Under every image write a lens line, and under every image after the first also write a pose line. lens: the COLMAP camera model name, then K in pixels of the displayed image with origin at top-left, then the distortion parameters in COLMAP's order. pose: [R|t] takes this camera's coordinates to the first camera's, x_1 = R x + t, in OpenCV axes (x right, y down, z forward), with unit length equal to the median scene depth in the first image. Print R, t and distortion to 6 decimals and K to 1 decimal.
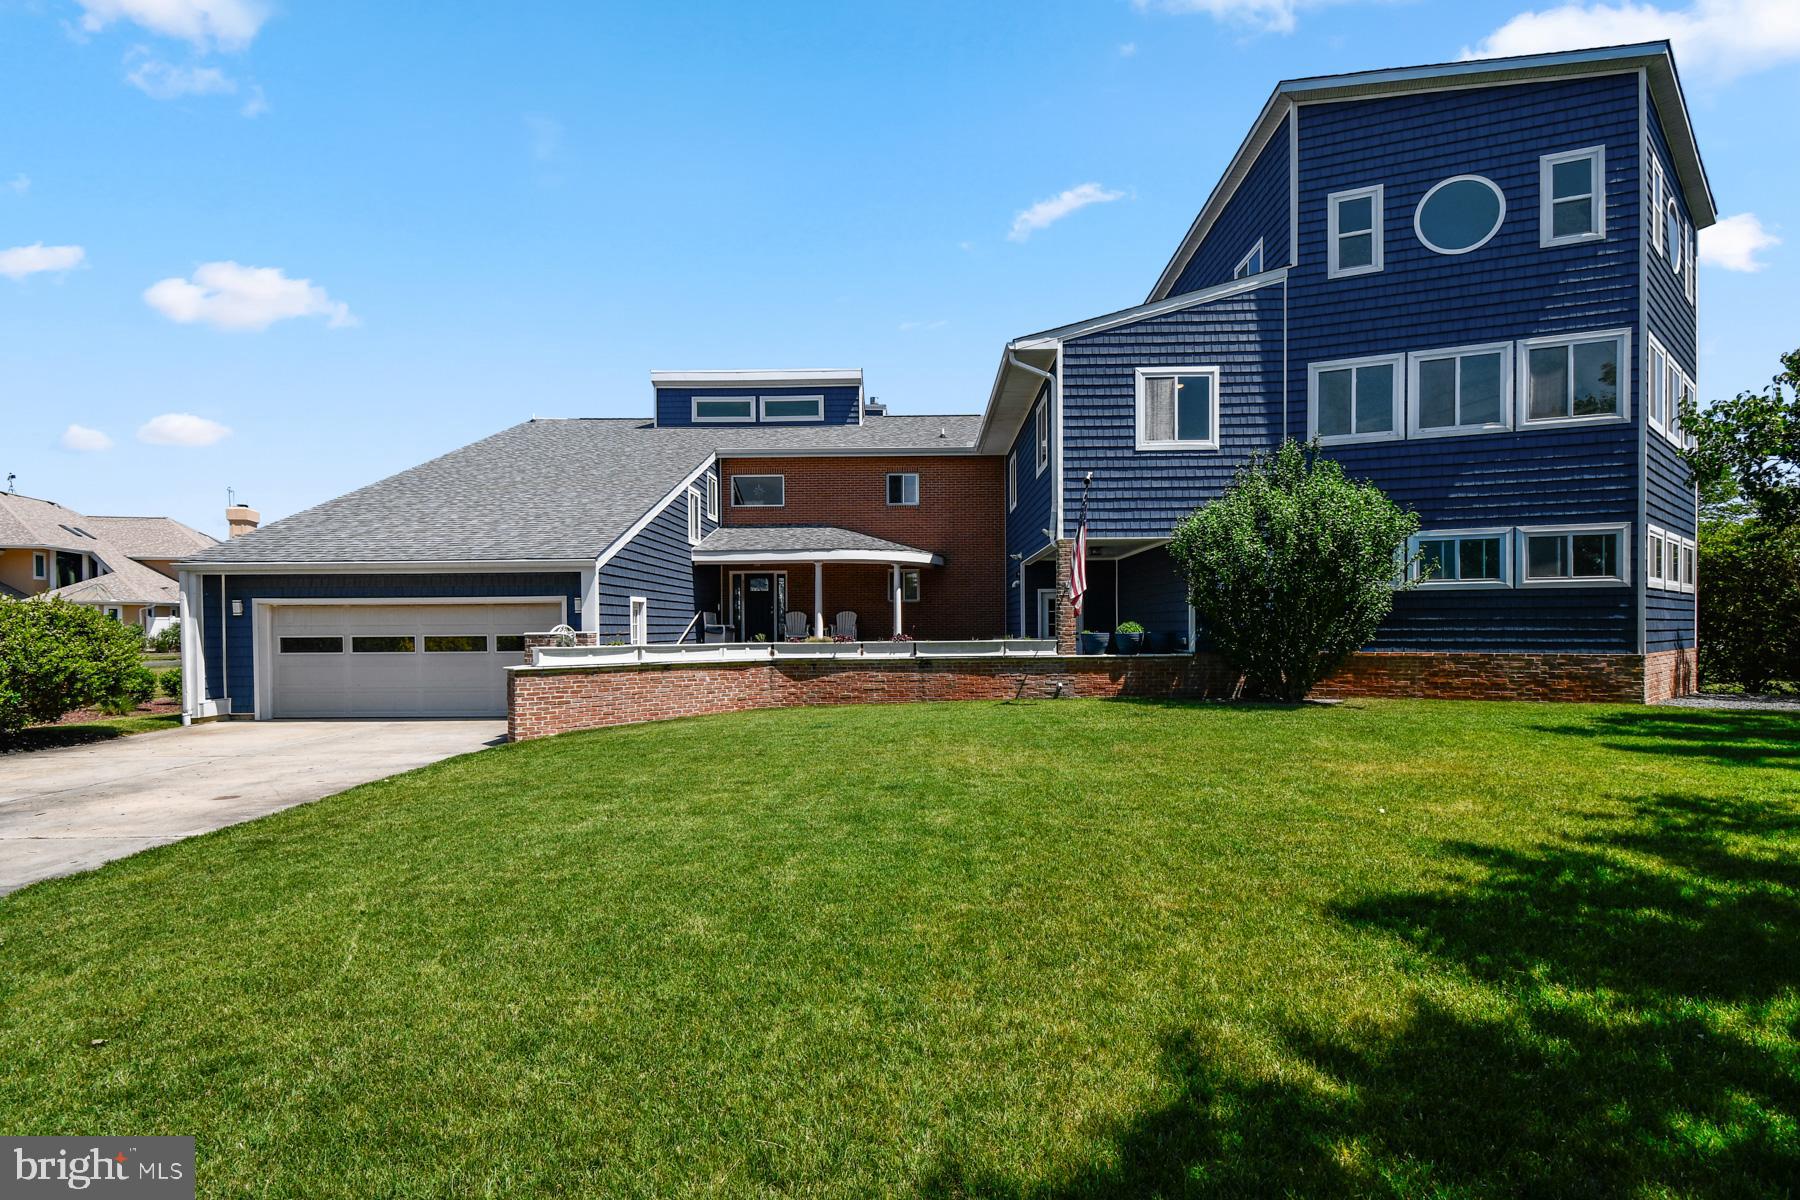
lens RADIAL K [[819.6, 0, 904.4], [0, 819.6, 640.2], [0, 0, 1]] dist [0.000941, 0.000222]
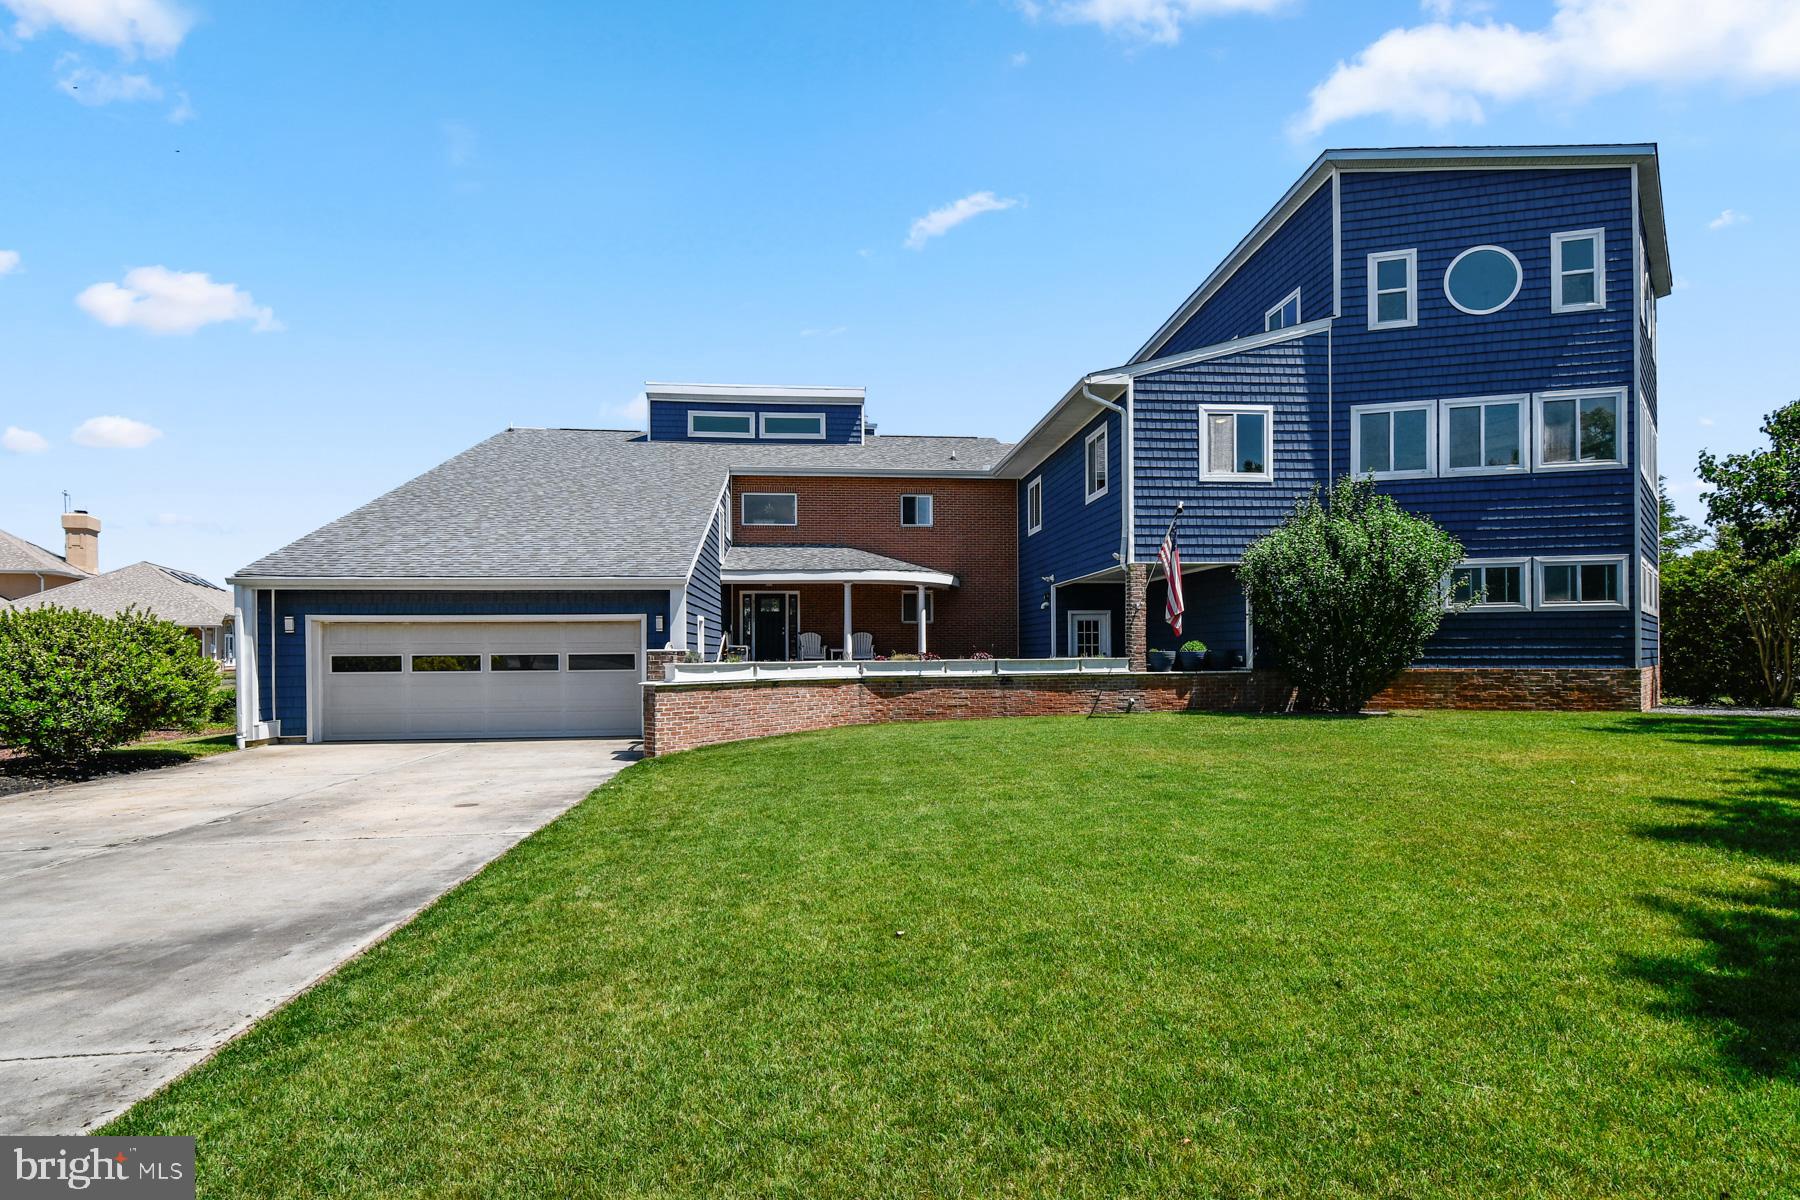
lens RADIAL K [[872.2, 0, 897.9], [0, 872.2, 657.1], [0, 0, 1]] dist [0.001086, -0.000512]
pose [[0.993405, -0.000406, 0.114657, -0.240906], [0.001727, 0.999933, -0.011422, 0.011133], [-0.114645, 0.011545, 0.993339, -0.086464]]
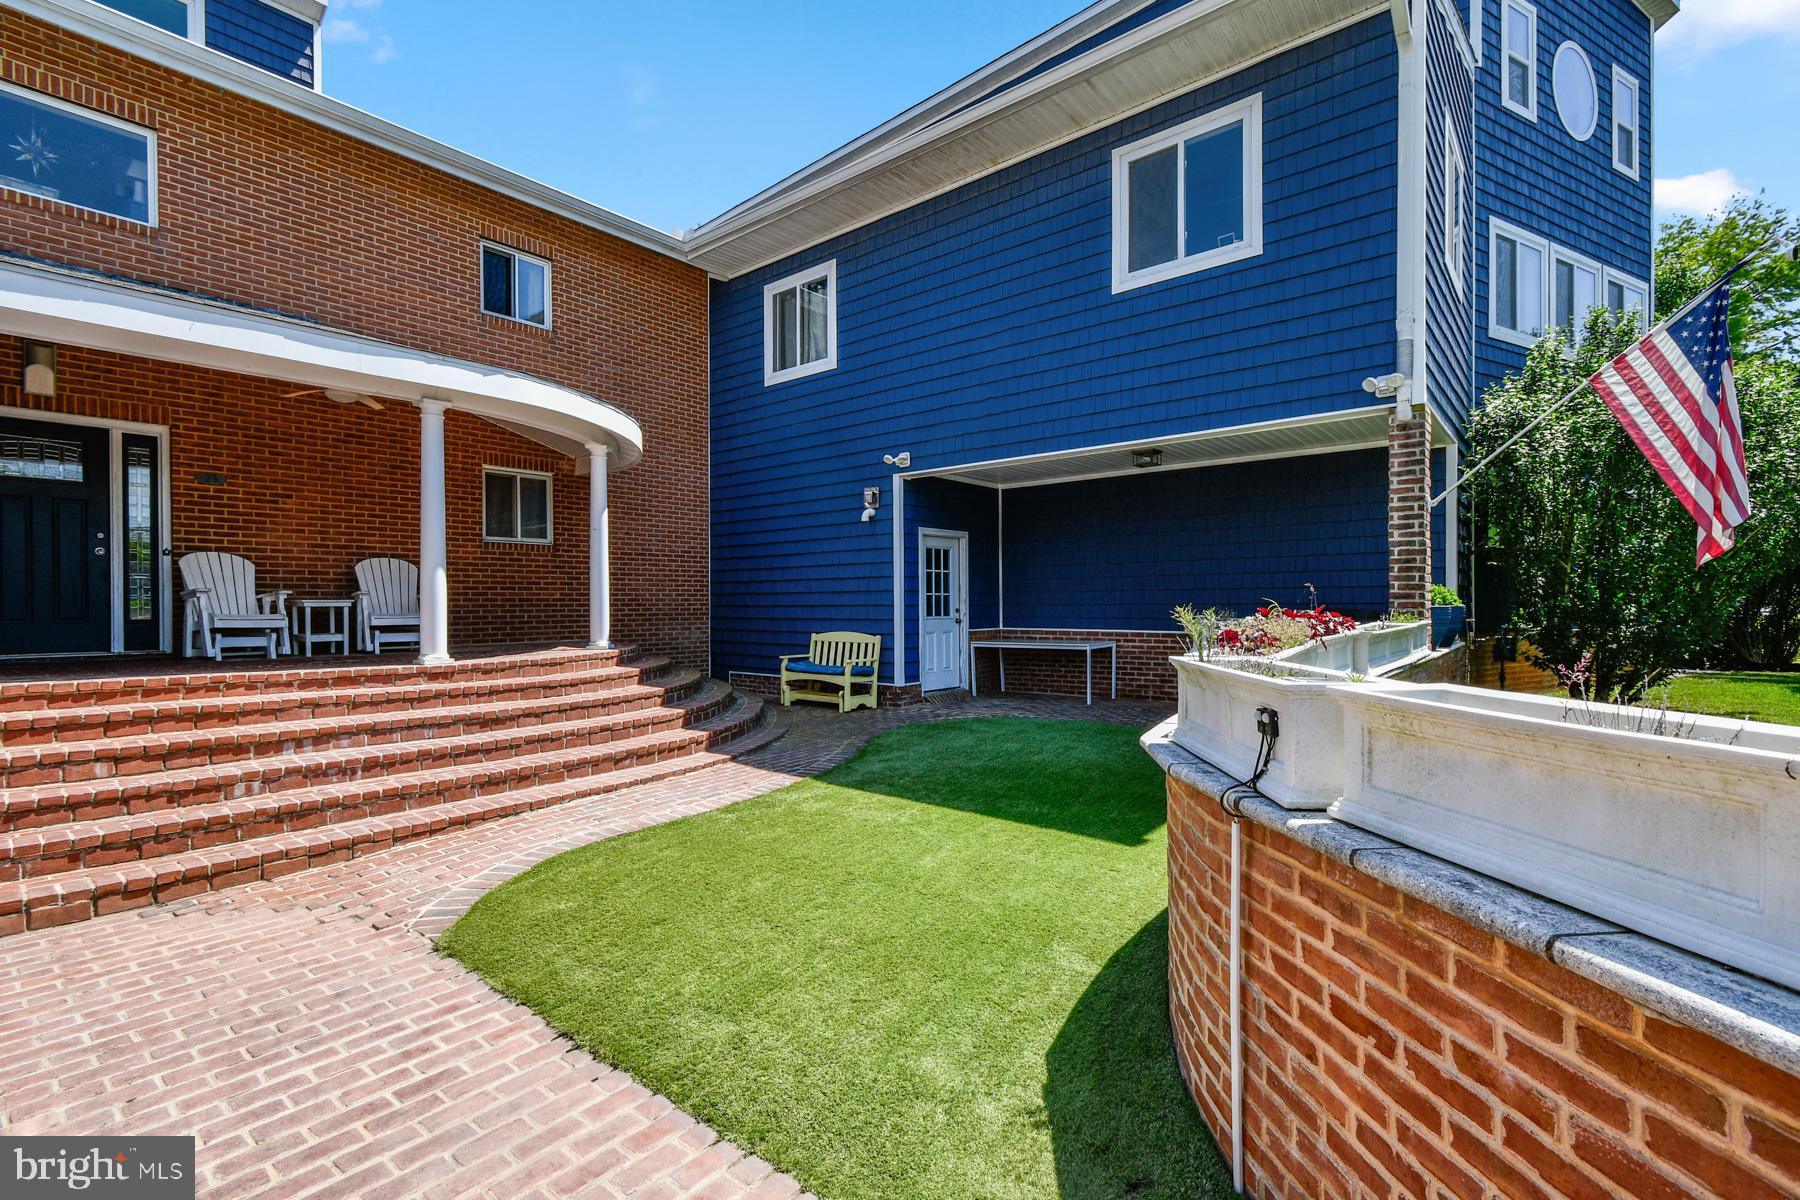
lens RADIAL K [[804.2, 0, 900.9], [0, 804.2, 581.8], [0, 0, 1]] dist [0.000631, -0.000503]
pose [[0.630505, 0.010589, 0.776113, -0.334781], [0.019195, 0.999388, -0.029229, -0.017379], [-0.775948, 0.033327, 0.629916, 0.944453]]
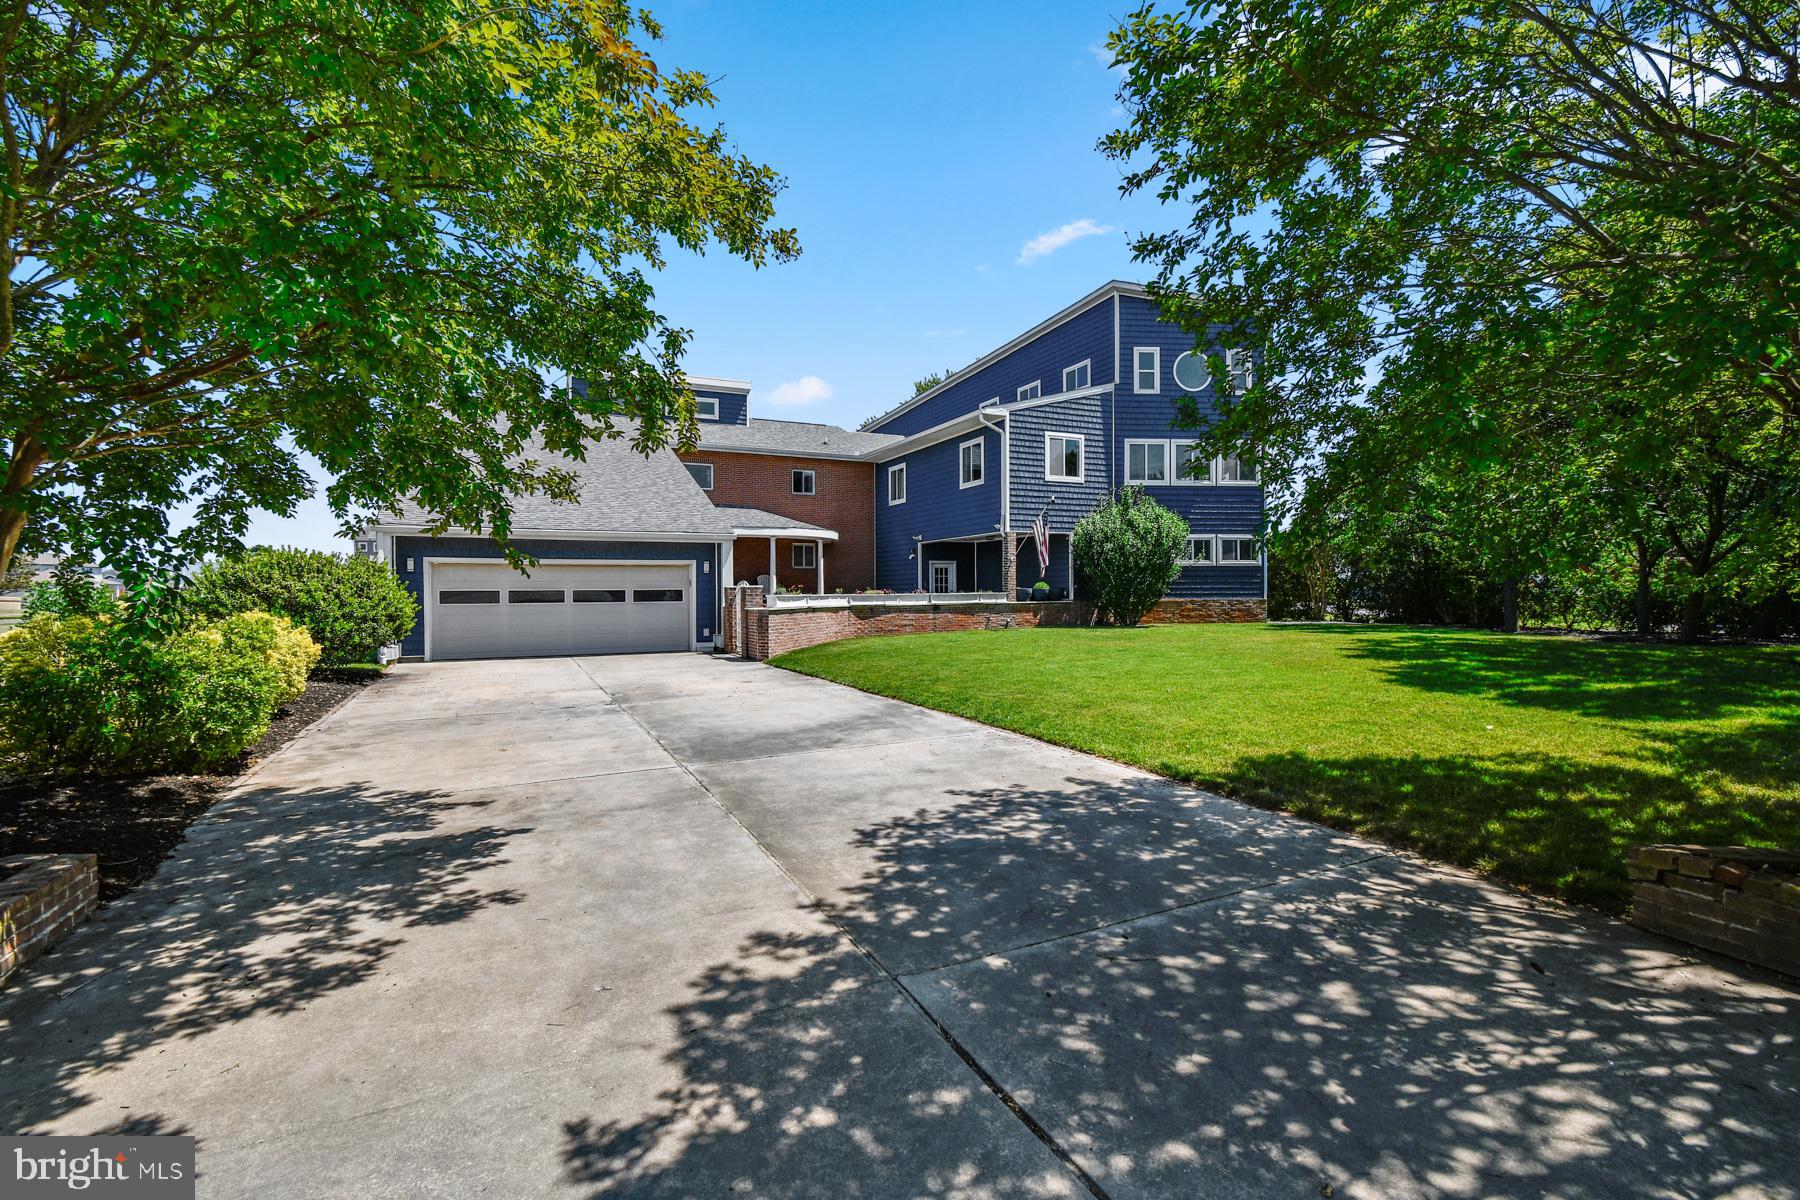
lens RADIAL K [[791.7, 0, 878.6], [0, 791.7, 607.5], [0, 0, 1]] dist [0.000595, -0.000075]
pose [[0.896384, -0.007553, 0.443213, -0.751206], [0.007539, 0.999970, 0.001794, 0.024773], [-0.443214, 0.001733, 0.896414, -0.311019]]
